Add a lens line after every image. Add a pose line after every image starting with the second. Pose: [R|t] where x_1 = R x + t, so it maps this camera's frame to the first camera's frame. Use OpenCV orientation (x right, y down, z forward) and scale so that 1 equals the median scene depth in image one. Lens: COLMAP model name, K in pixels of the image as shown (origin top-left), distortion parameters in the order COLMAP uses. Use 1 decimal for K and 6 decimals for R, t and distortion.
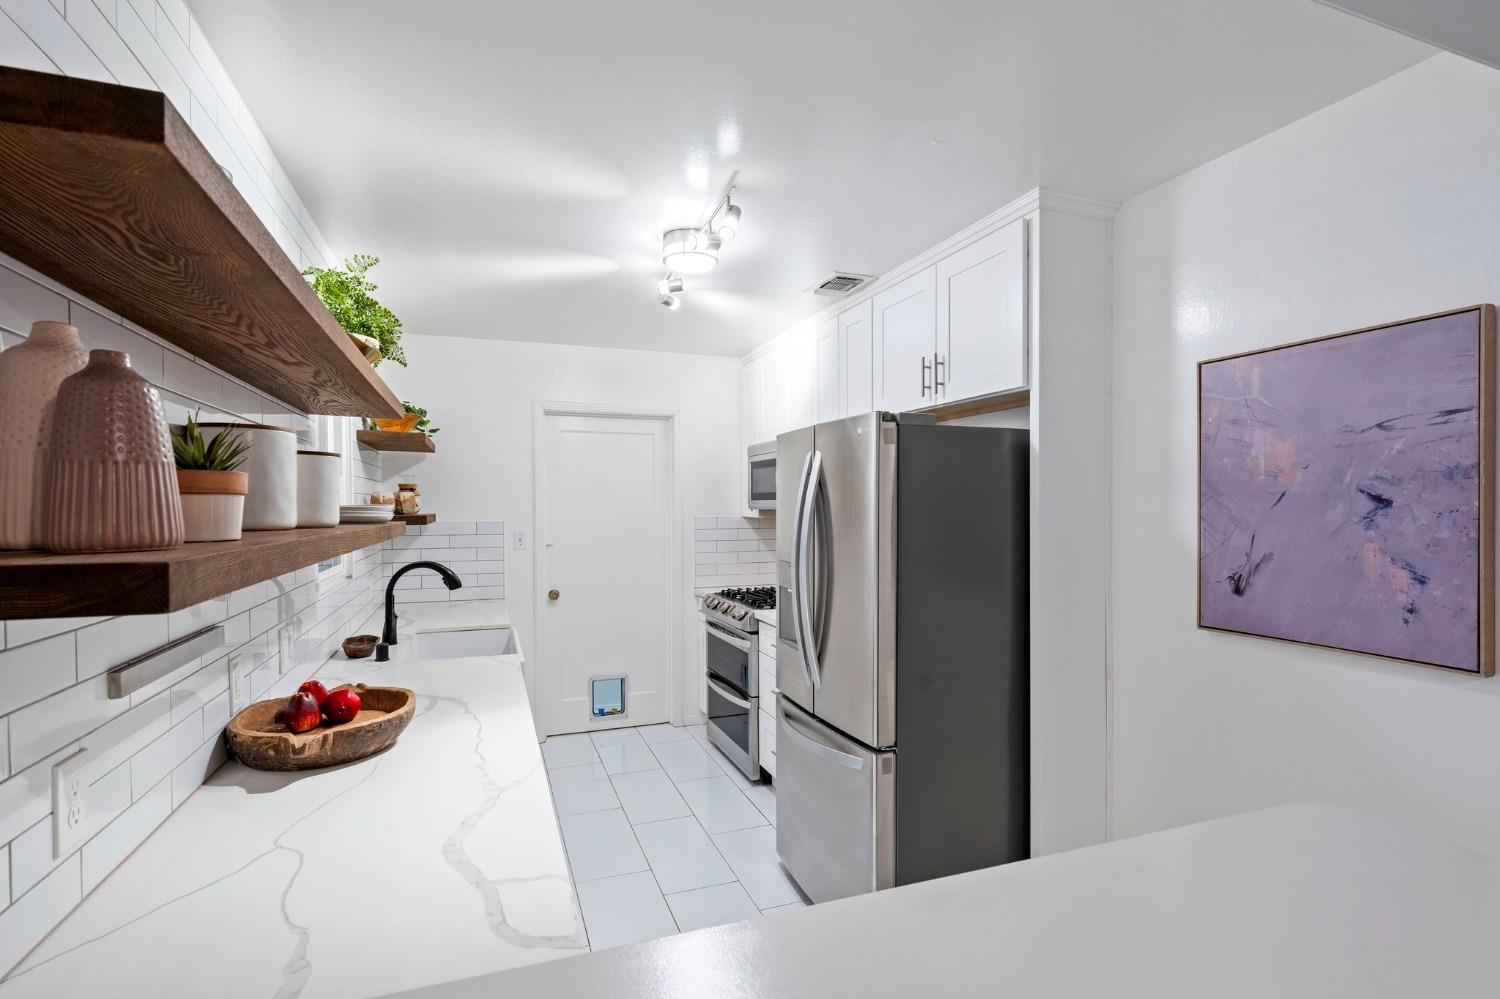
lens RADIAL K [[702.0, 0, 729.8], [0, 702.0, 521.1], [0, 0, 1]] dist [-0.000585, 0.000055]
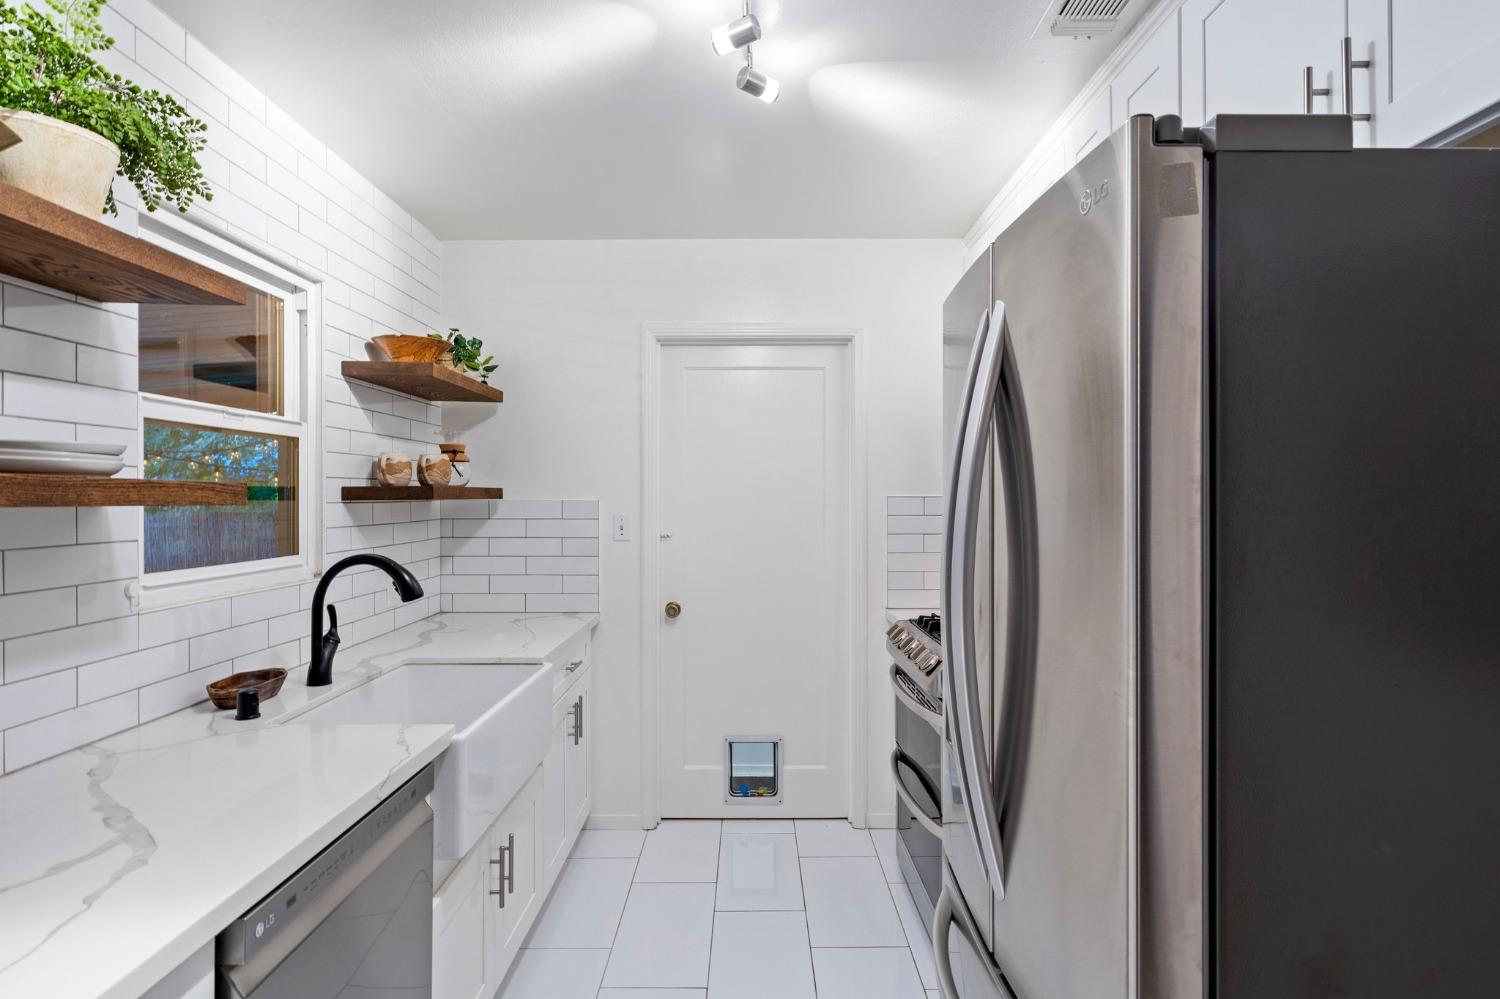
lens RADIAL K [[804.4, 0, 749.8], [0, 804.4, 494.9], [0, 0, 1]] dist [0.003264, -0.001361]
pose [[0.941123, -0.000488, -0.338065, 0.097371], [-0.008486, 0.999650, -0.025067, 0.015714], [0.337959, 0.026460, 0.940789, 0.346426]]
